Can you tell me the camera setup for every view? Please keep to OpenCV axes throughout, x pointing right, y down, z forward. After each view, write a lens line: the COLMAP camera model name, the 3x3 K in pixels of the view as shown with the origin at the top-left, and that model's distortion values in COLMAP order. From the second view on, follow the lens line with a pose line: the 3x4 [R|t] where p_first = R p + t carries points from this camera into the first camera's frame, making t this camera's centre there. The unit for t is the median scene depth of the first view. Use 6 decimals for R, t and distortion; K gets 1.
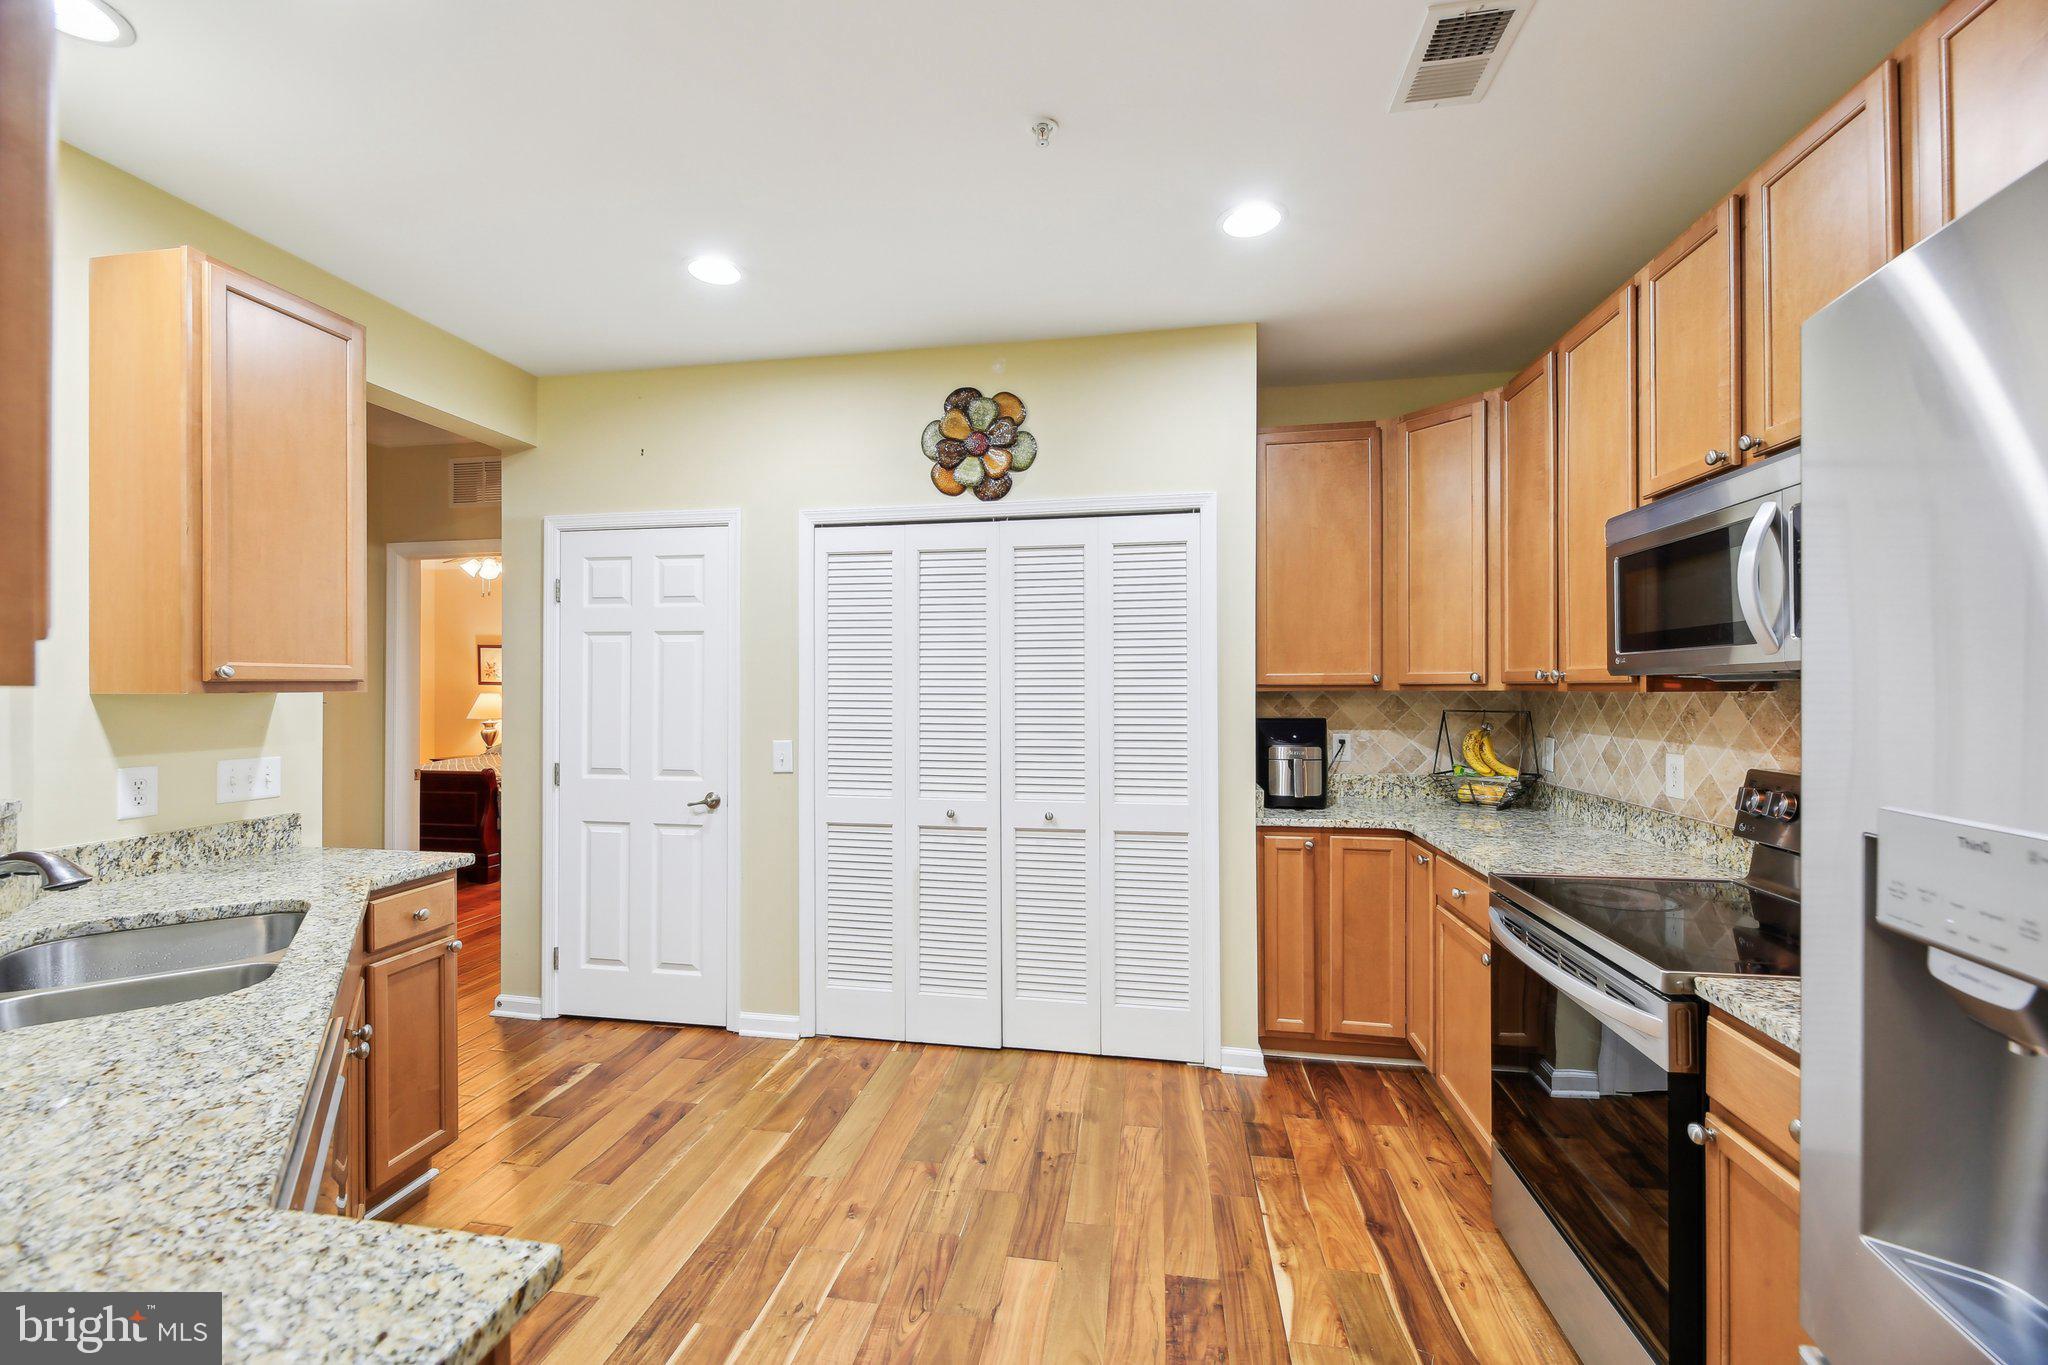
lens RADIAL K [[847.3, 0, 1039.8], [0, 847.3, 676.1], [0, 0, 1]] dist [0.015097, 0.000229]
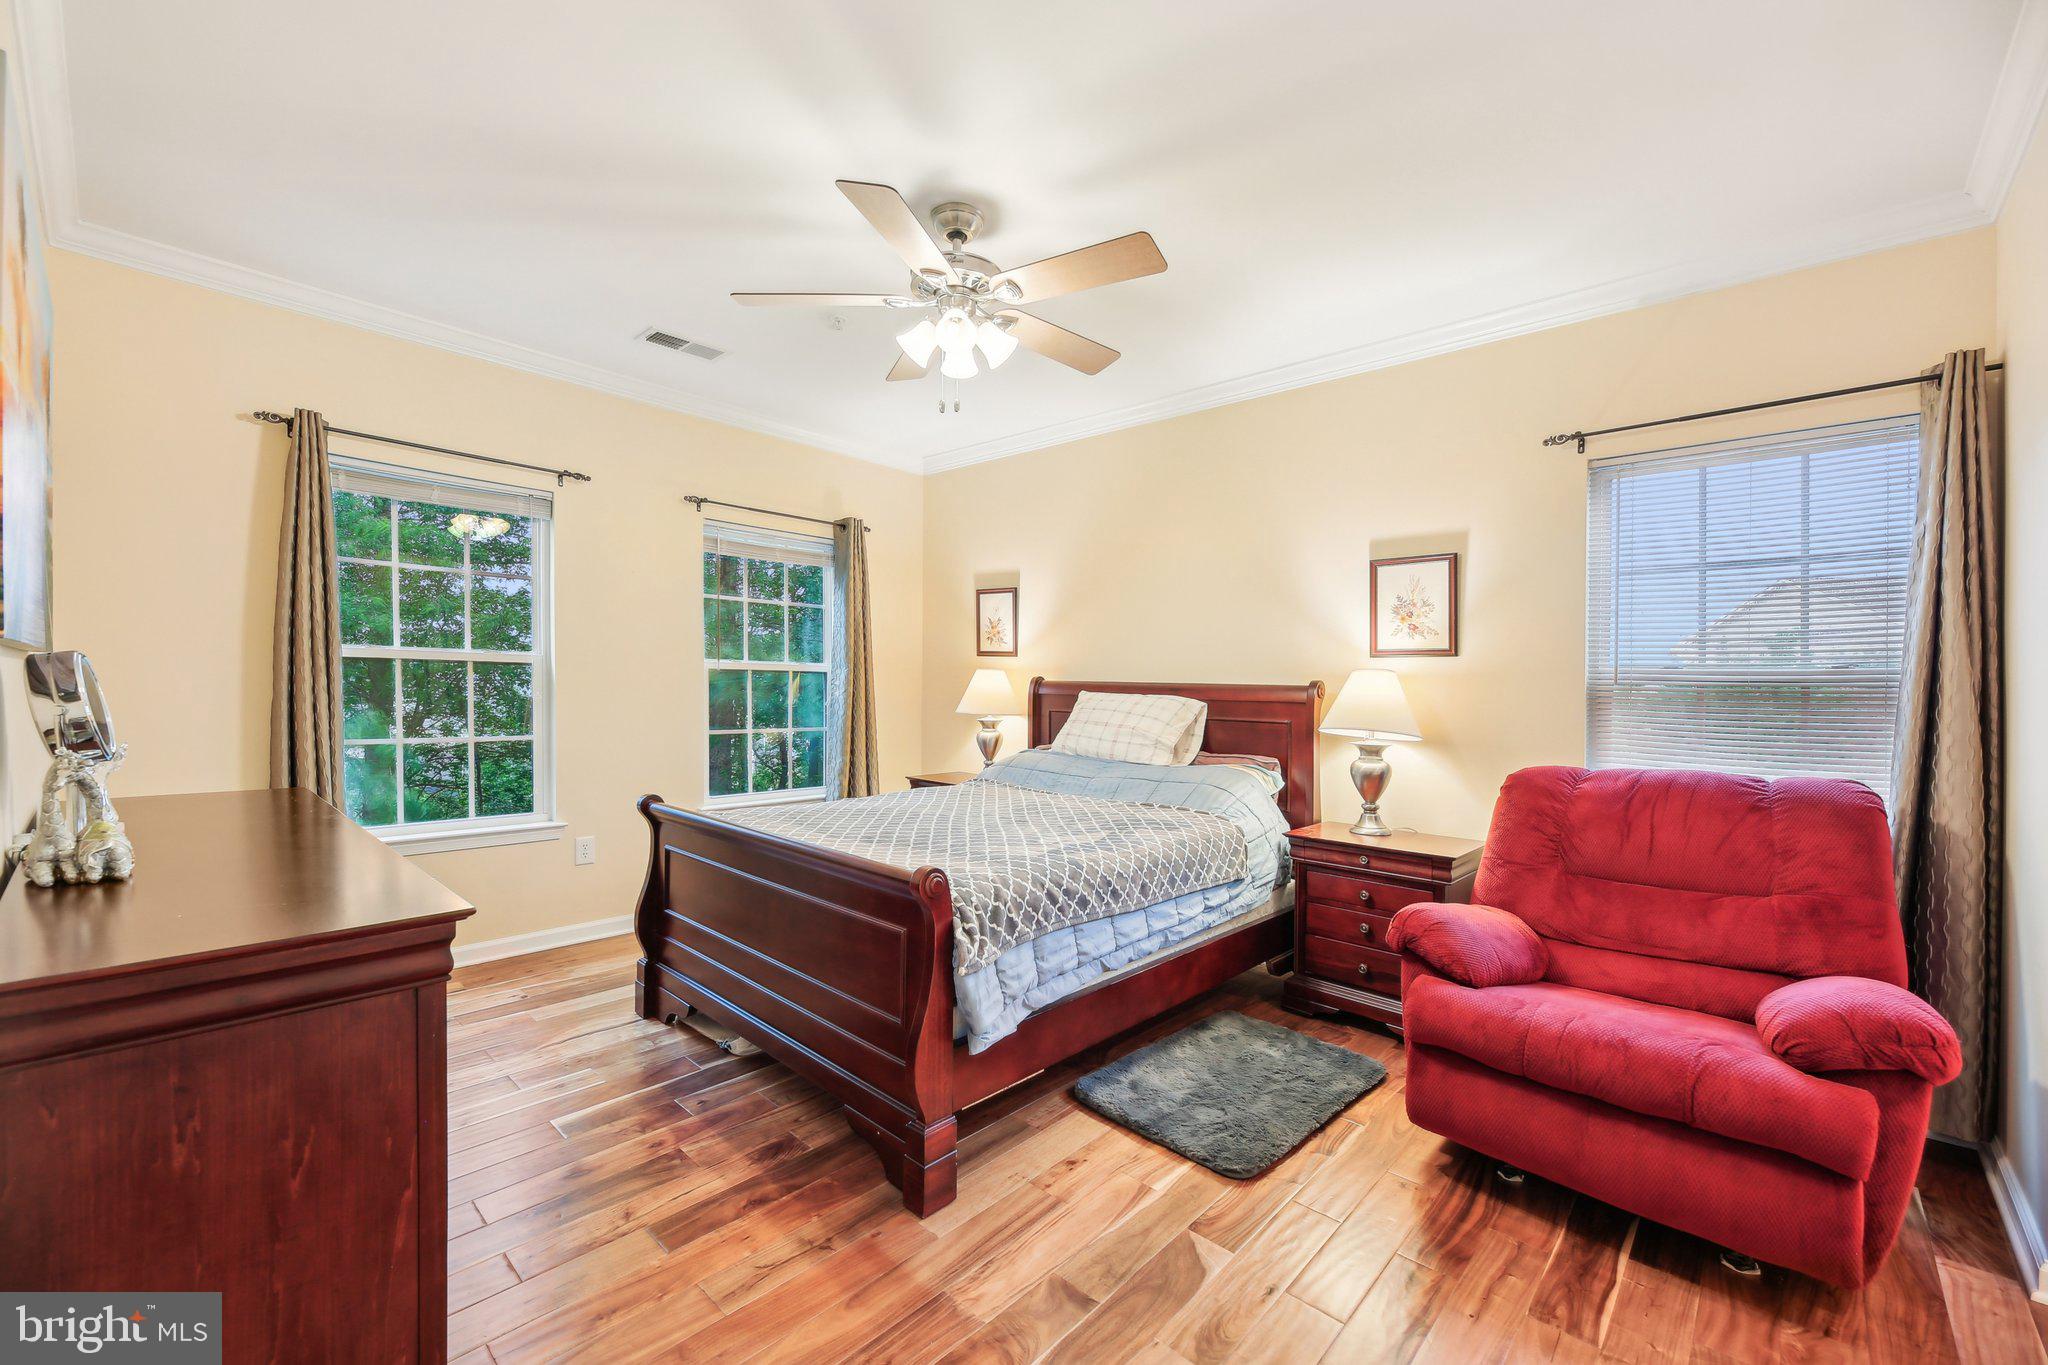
lens RADIAL K [[847.3, 0, 1026.6], [0, 847.3, 679.3], [0, 0, 1]] dist [0.015097, 0.000229]
pose [[0.823439, 0.004660, -0.567385, -0.295814], [0.005502, 0.999854, 0.016196, 0.017332], [0.567378, -0.016458, 0.823293, 0.535685]]
